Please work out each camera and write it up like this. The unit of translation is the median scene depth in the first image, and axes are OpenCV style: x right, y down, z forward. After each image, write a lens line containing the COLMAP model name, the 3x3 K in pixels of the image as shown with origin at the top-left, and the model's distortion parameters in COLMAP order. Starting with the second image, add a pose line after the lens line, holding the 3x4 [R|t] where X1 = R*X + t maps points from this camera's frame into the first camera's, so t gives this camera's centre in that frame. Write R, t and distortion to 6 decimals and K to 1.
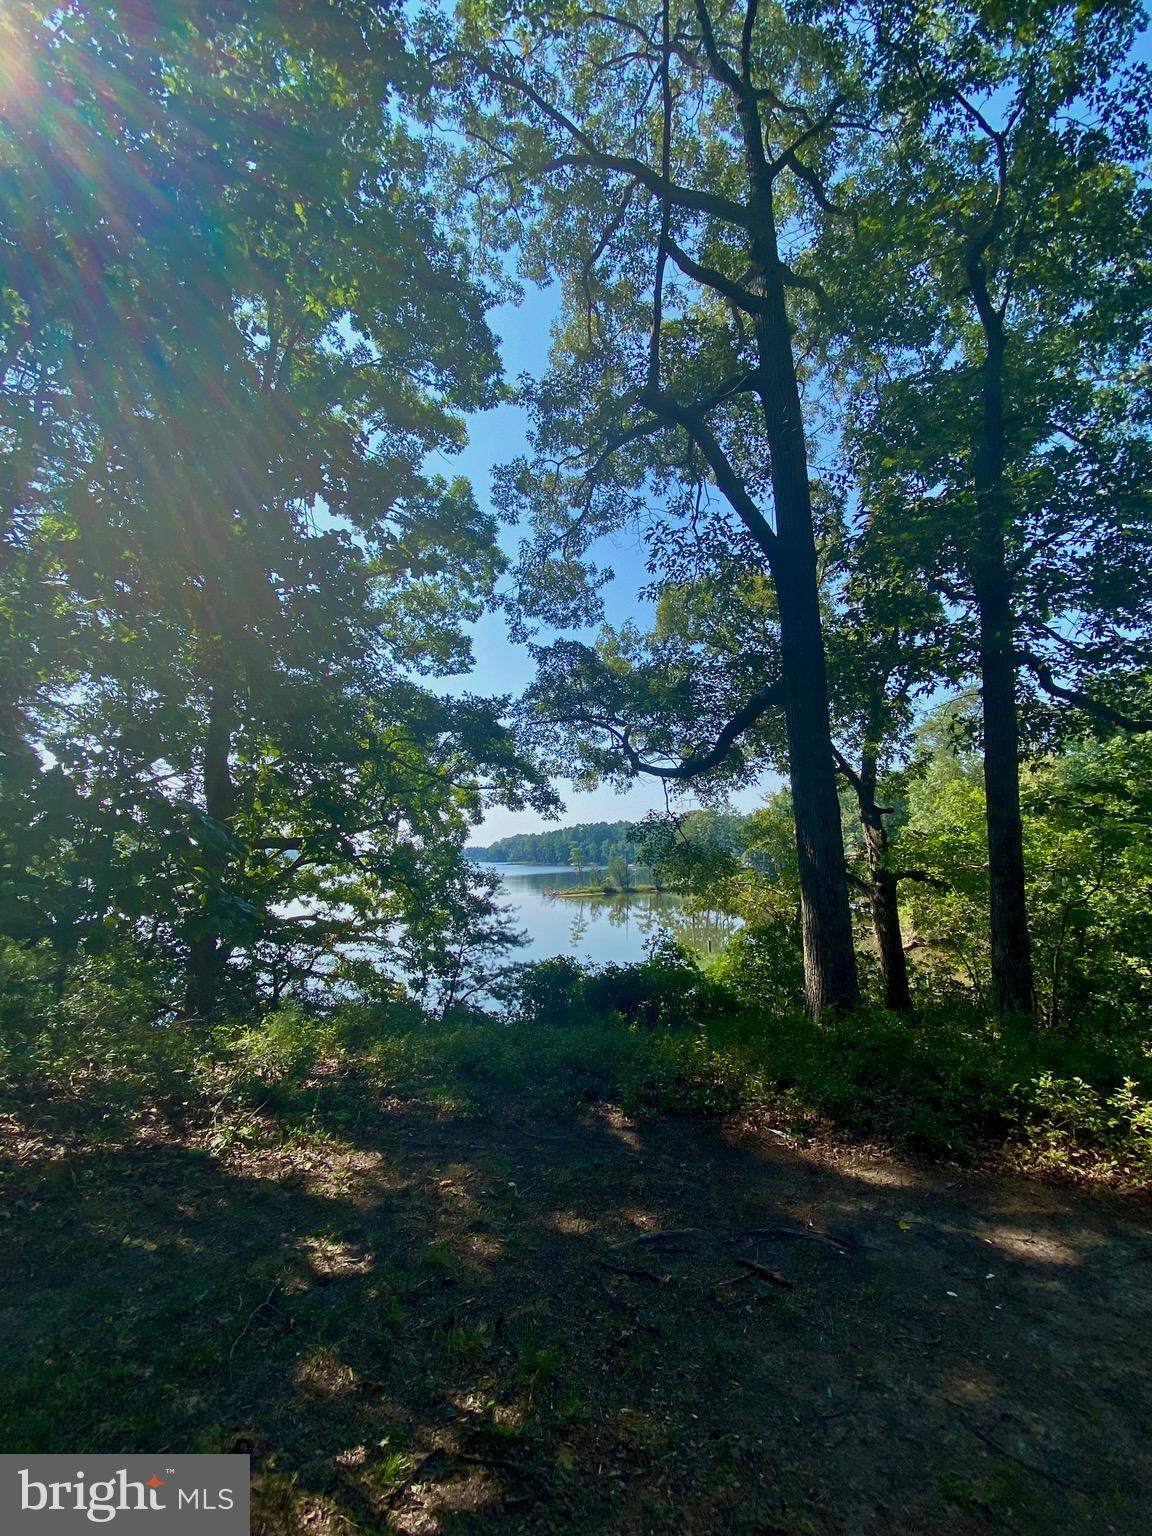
lens RADIAL K [[681.2, 0, 568.5], [0, 681.2, 775.1], [0, 0, 1]] dist [0.013884, -0.001512]
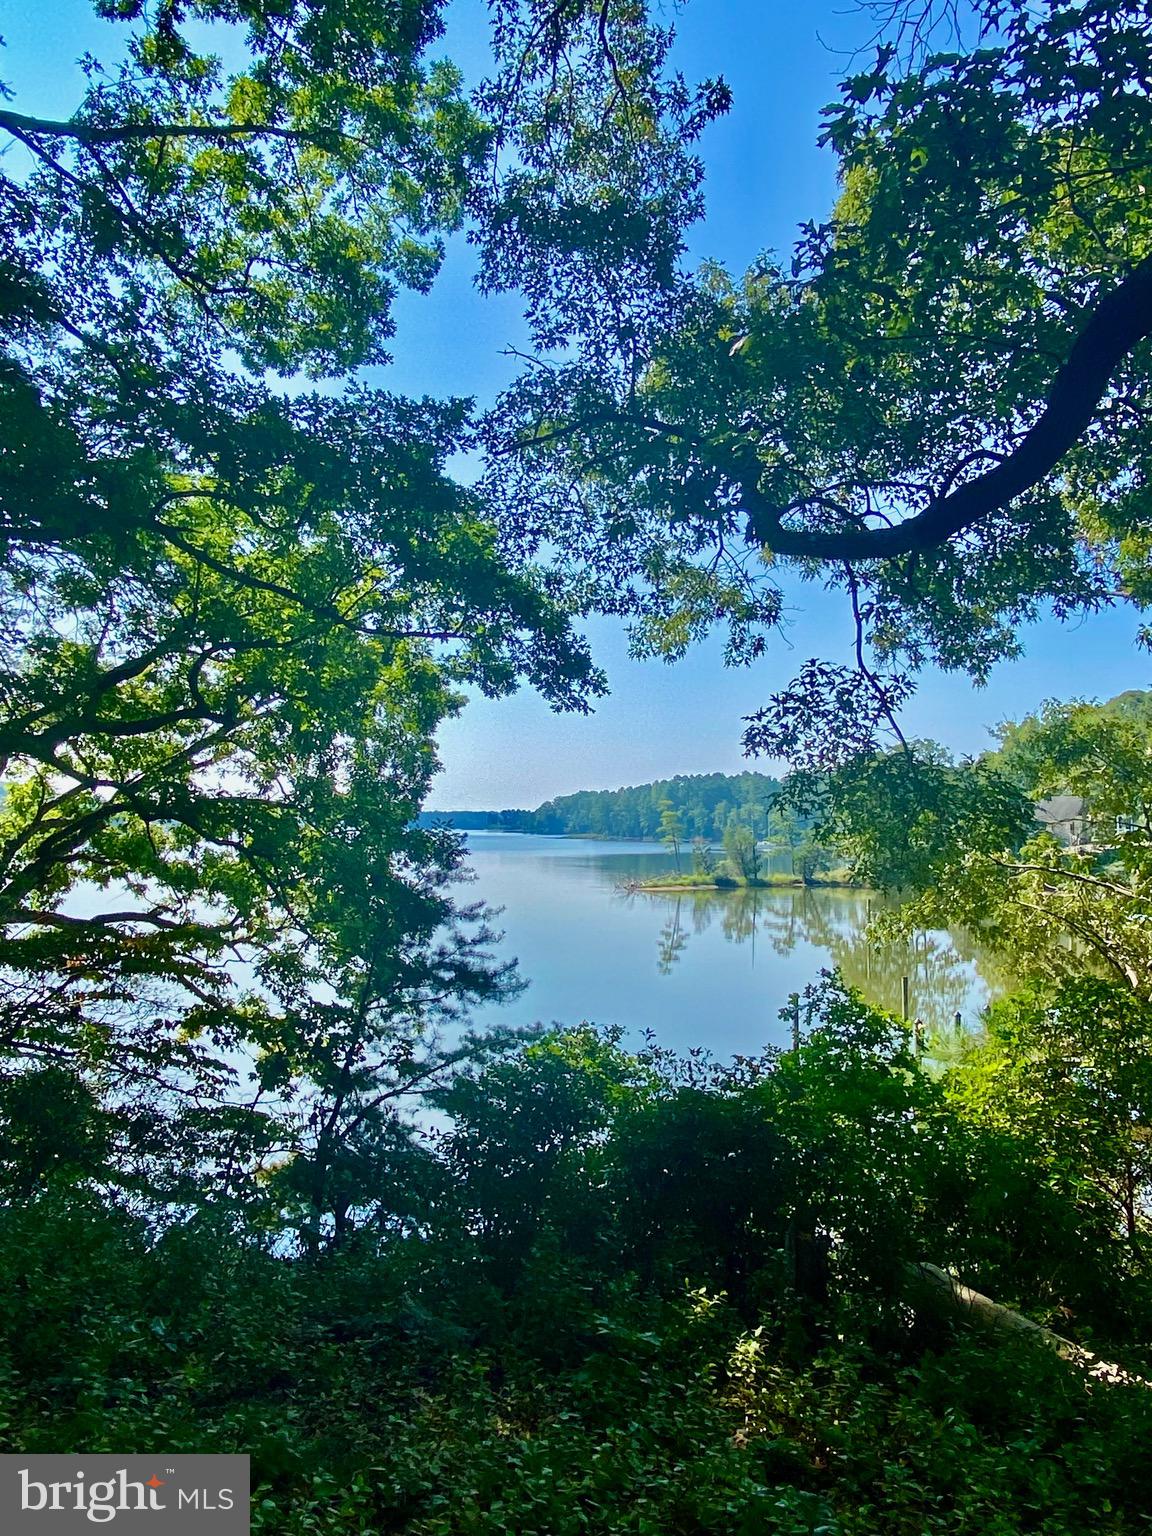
lens RADIAL K [[1082.8, 0, 577.4], [0, 1082.8, 765.4], [0, 0, 1]] dist [0.000687, -0.018022]
pose [[0.996749, 0.015497, -0.079071, 0.030825], [-0.010591, 0.998014, 0.062091, 0.054936], [0.079876, -0.061052, 0.994933, 0.302614]]
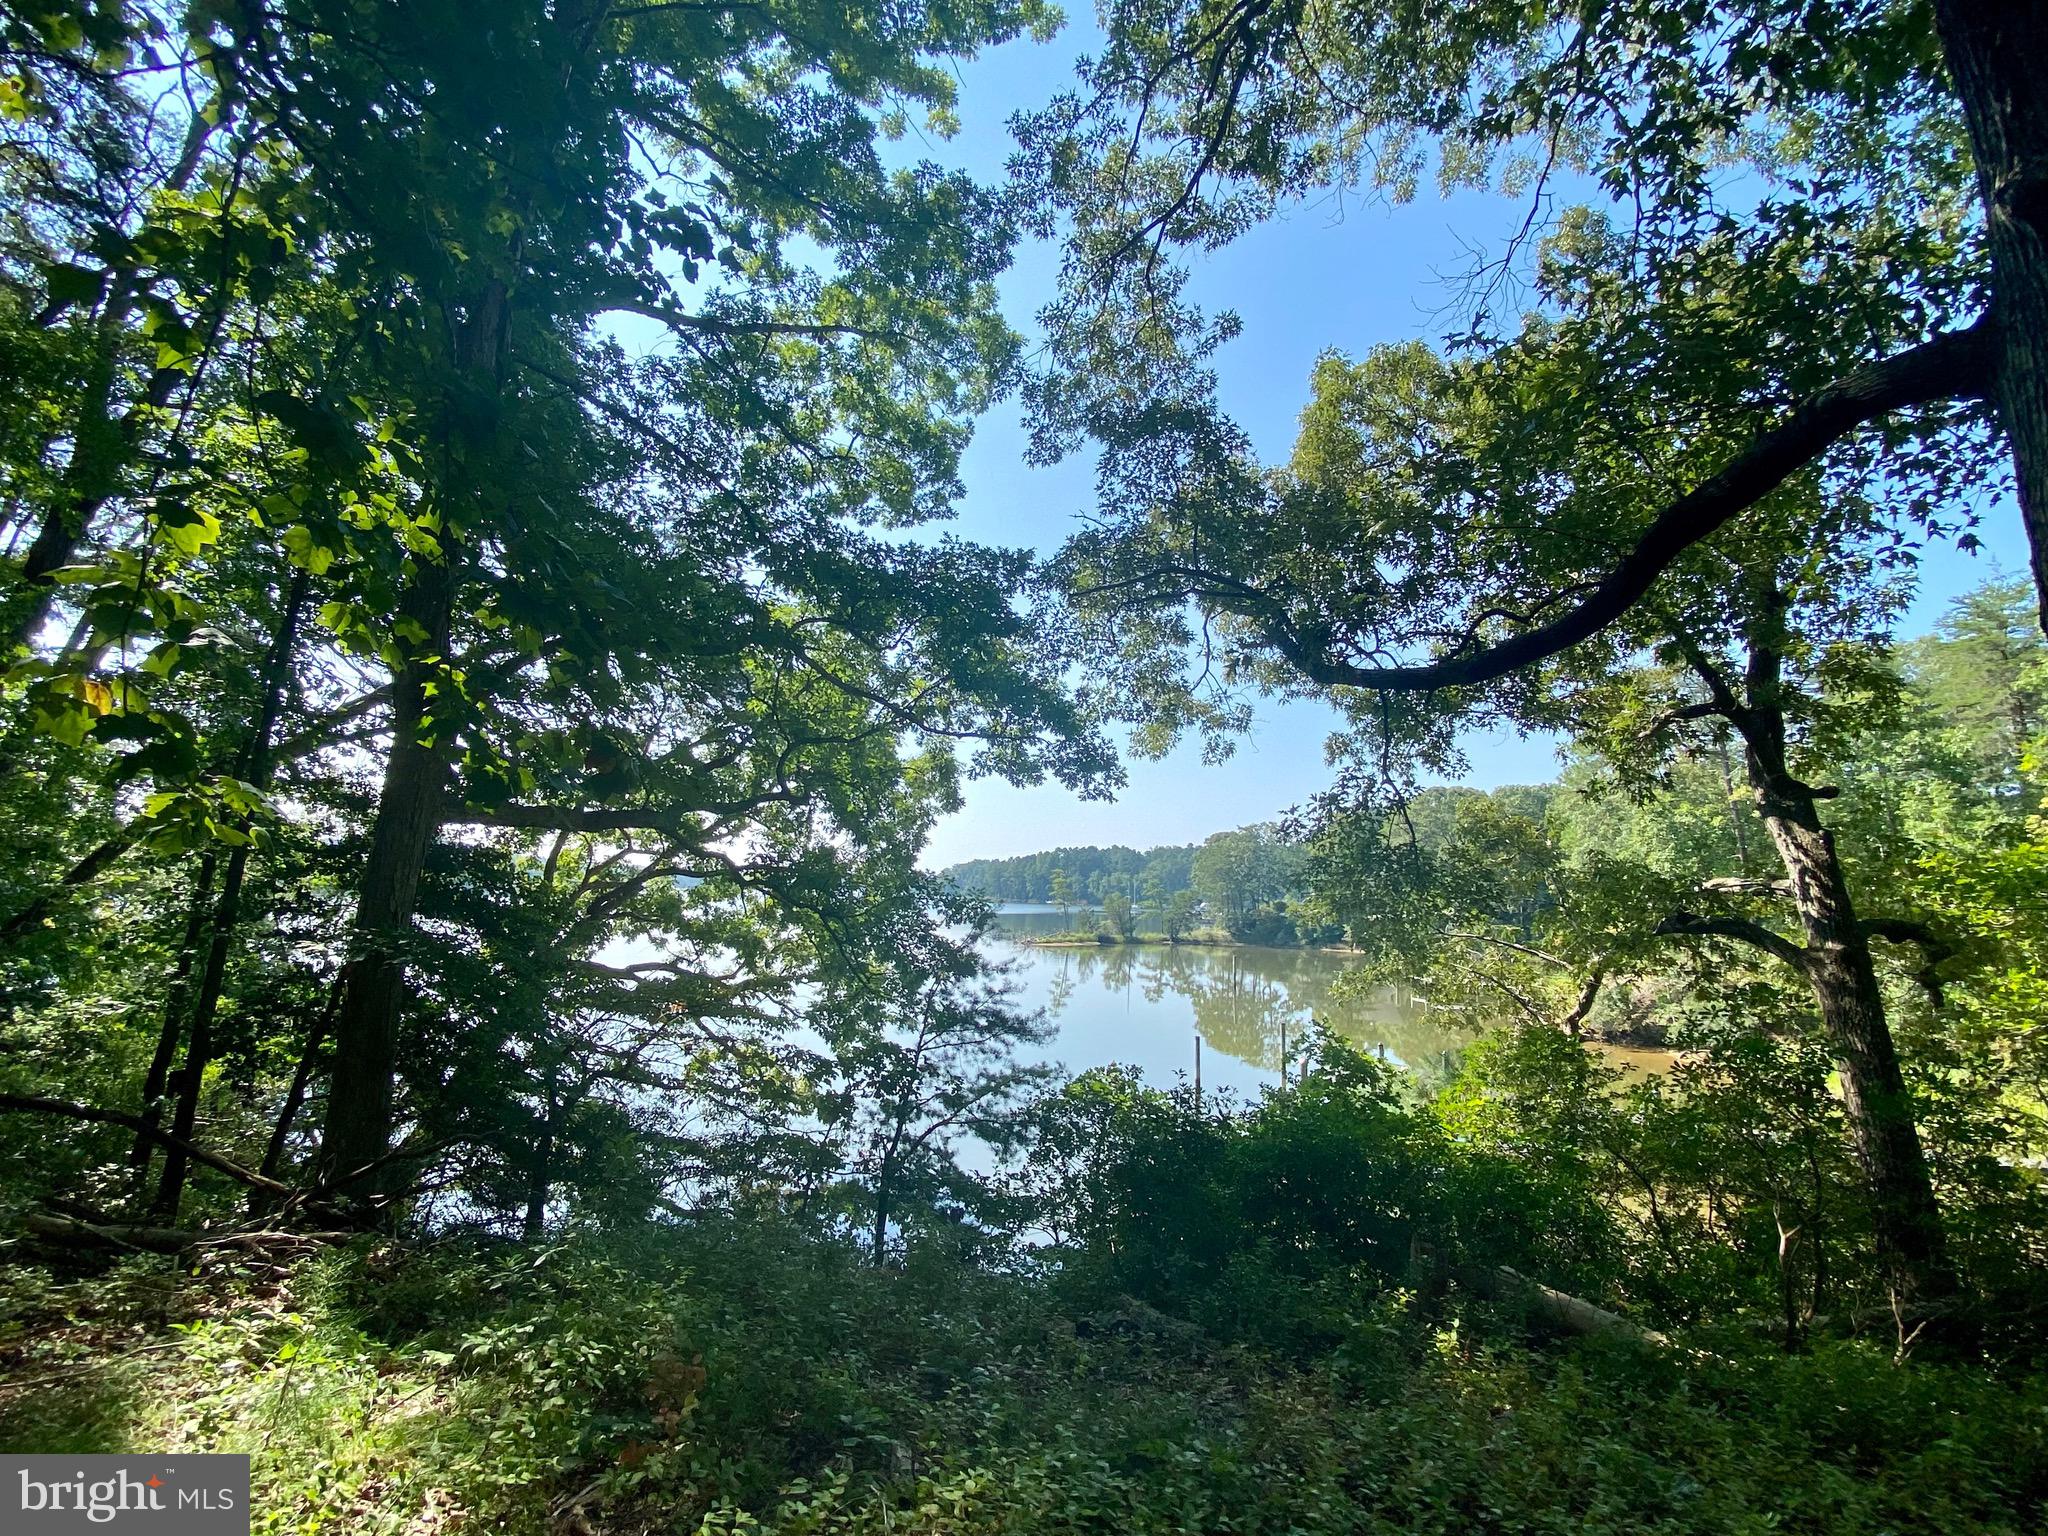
lens RADIAL K [[908.2, 0, 1016.0], [0, 908.2, 760.5], [0, 0, 1]] dist [0.013884, -0.001512]
pose [[0.999040, 0.029314, -0.032550, -0.063037], [-0.030098, 0.999262, -0.023849, 0.051148], [0.031827, 0.024806, 0.999186, 0.283014]]
